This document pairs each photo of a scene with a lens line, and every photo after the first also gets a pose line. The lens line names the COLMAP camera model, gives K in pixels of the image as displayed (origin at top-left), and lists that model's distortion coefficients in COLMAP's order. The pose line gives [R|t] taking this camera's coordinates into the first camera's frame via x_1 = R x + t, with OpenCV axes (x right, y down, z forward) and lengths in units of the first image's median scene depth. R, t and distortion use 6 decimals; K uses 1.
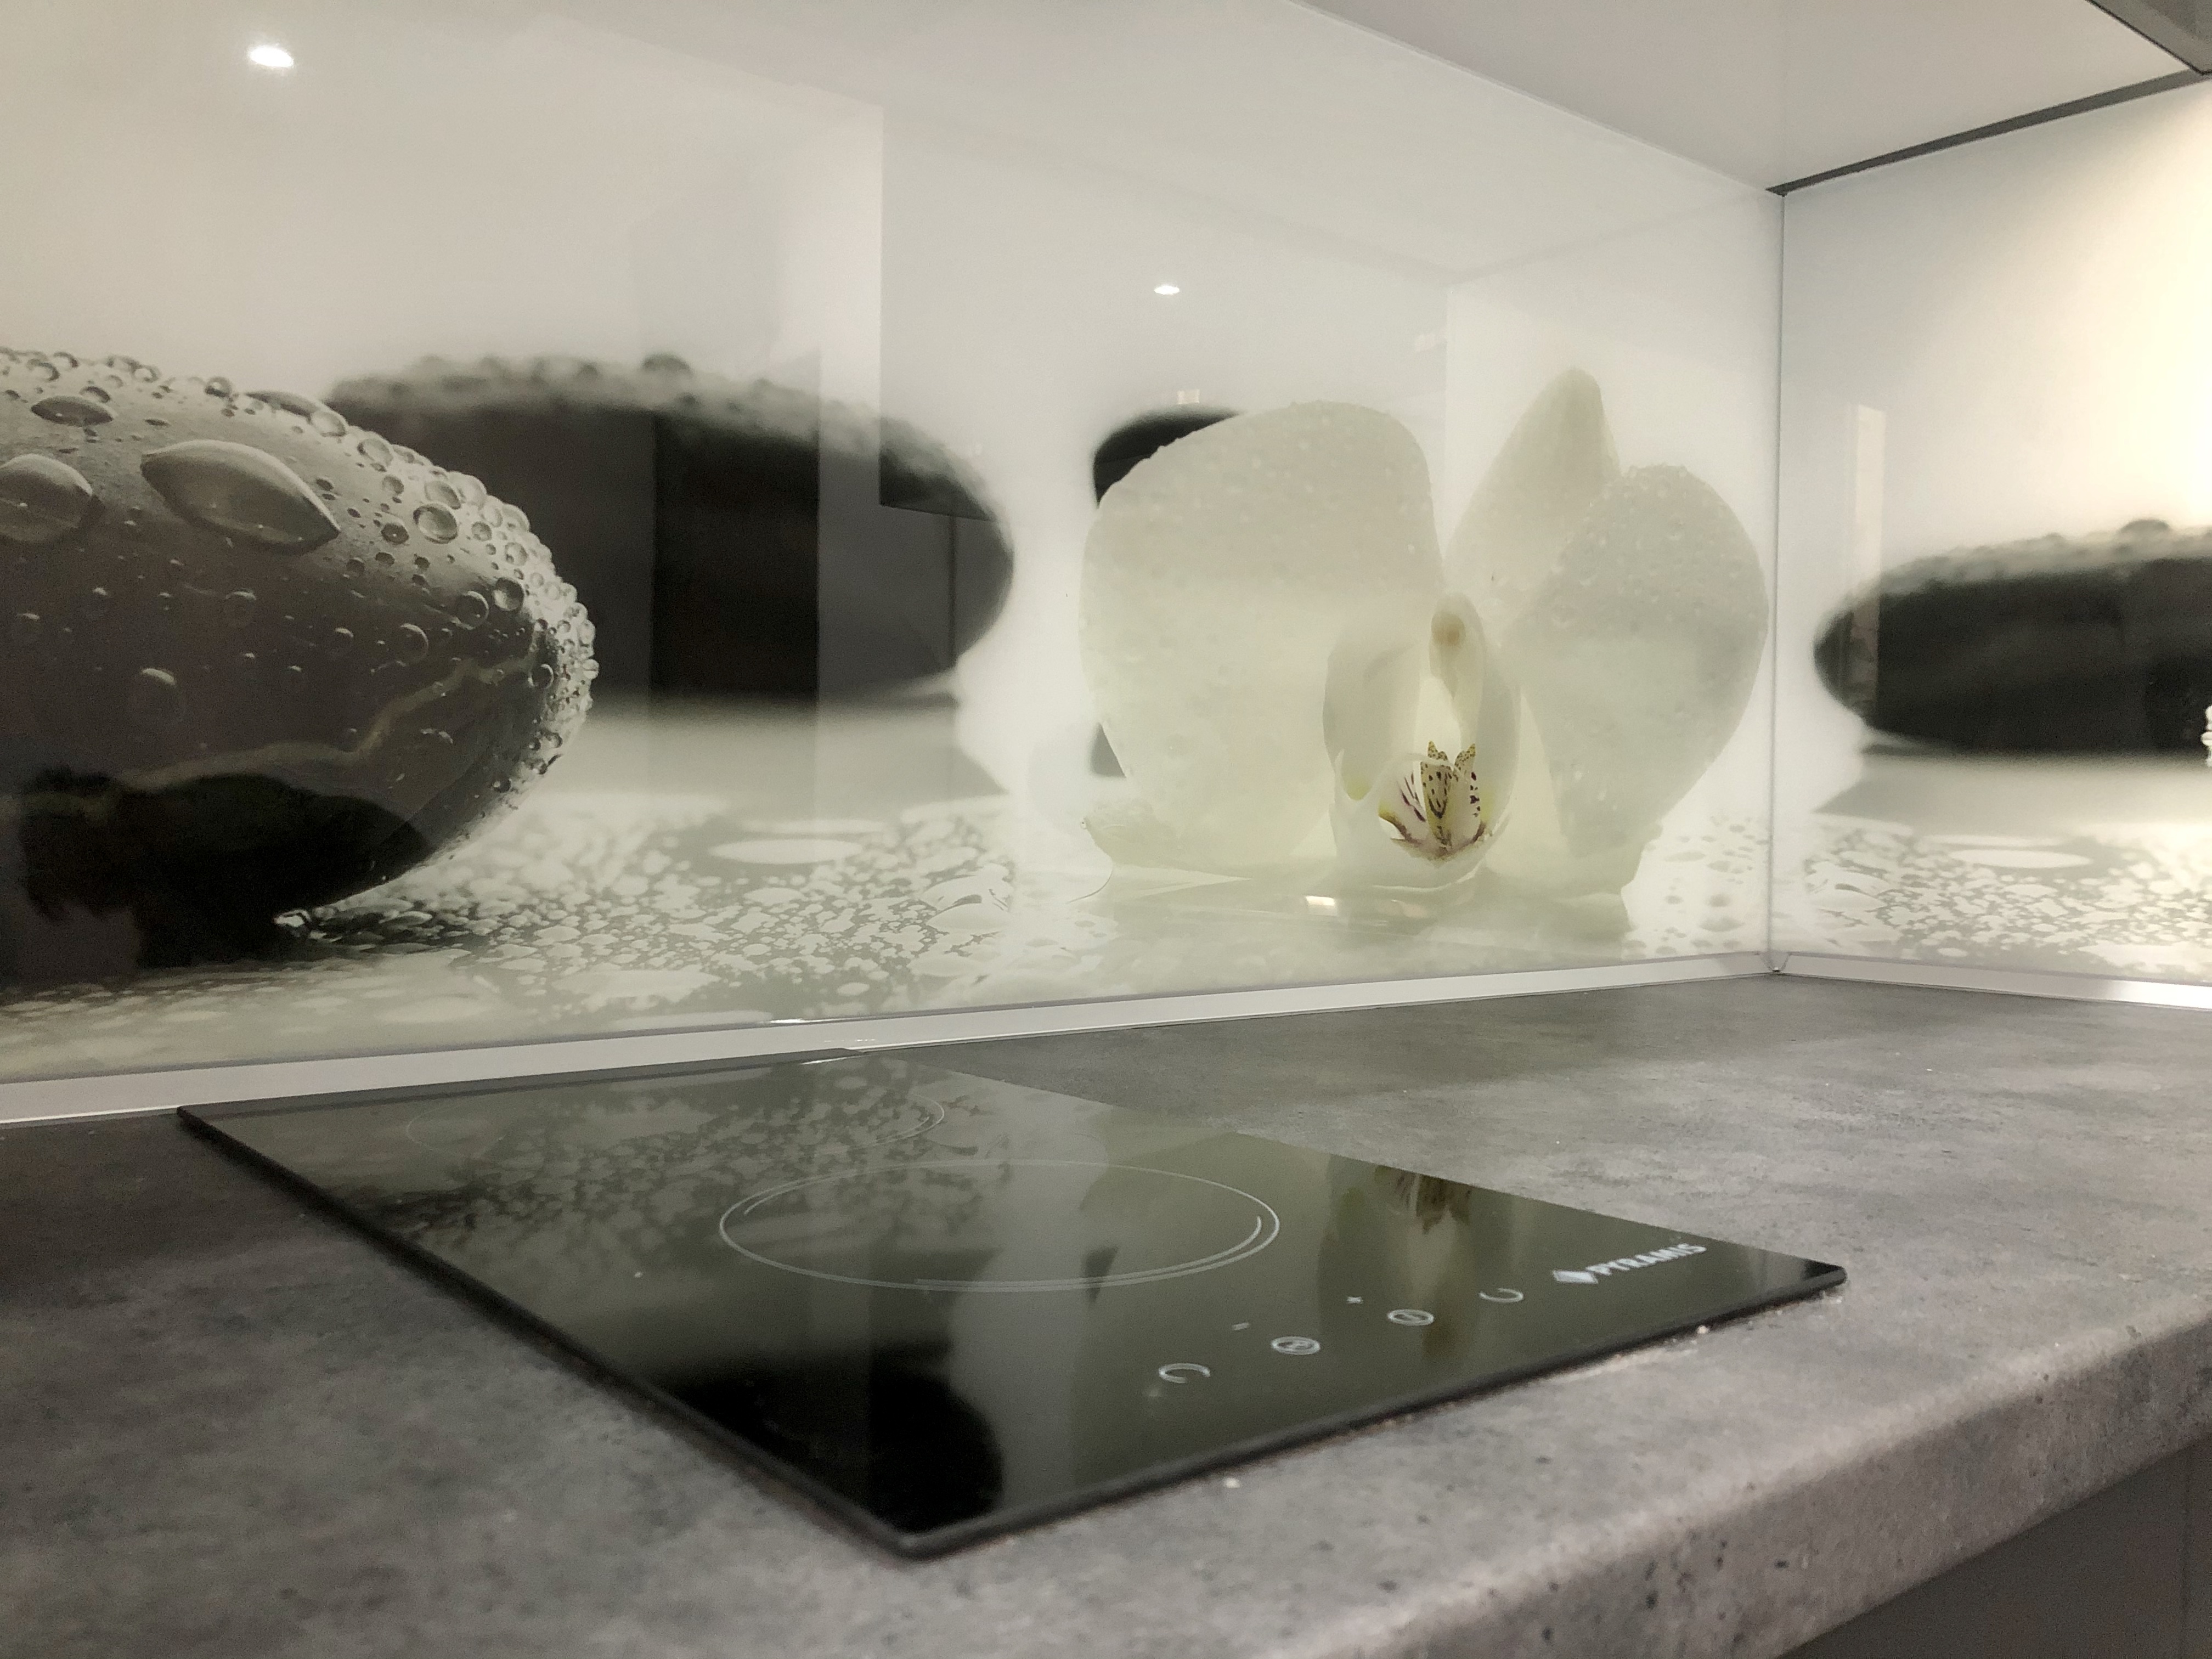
lens RADIAL K [[1807.5, 0, 1110.3], [0, 1807.5, 799.3], [0, 0, 1]] dist [0.133331, -0.239268]
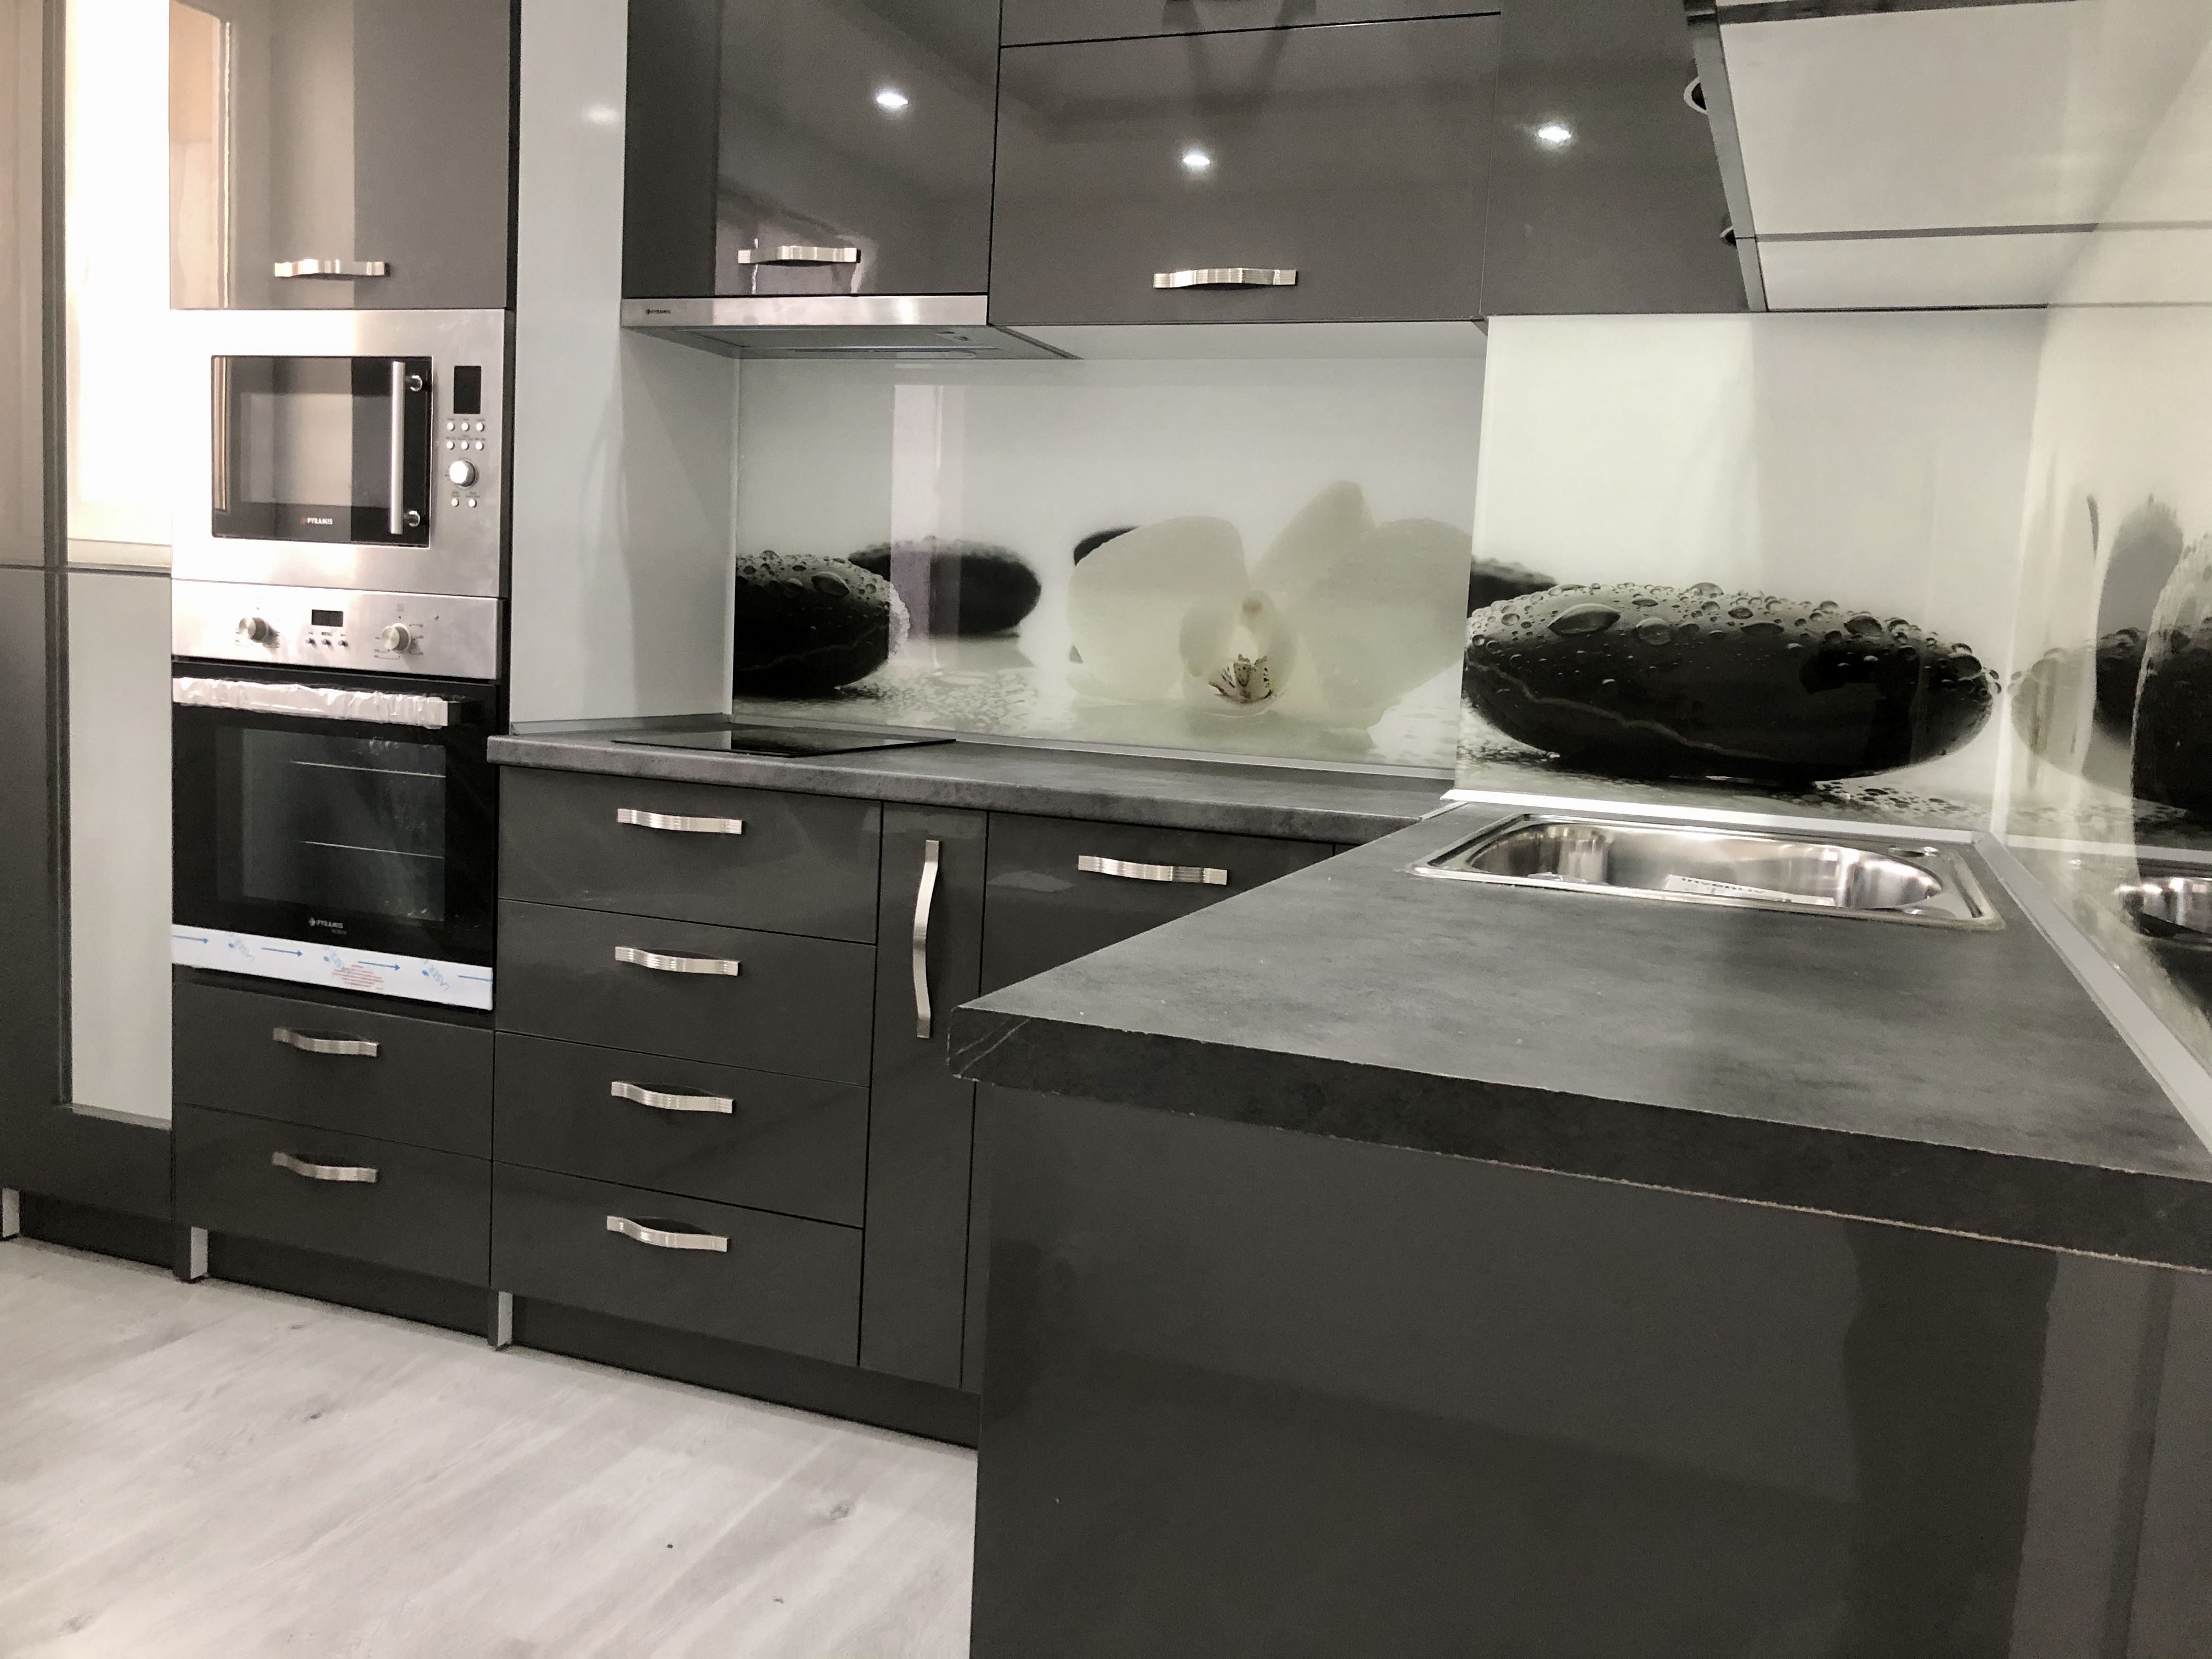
lens RADIAL K [[1801.4, 0, 1114.7], [0, 1801.4, 811.1], [0, 0, 1]] dist [0.053635, -0.058281]
pose [[0.500215, 0.101887, -0.859886, 2.682557], [-0.042733, 0.994748, 0.093008, -0.049465], [0.864846, -0.009779, 0.501942, -0.389778]]
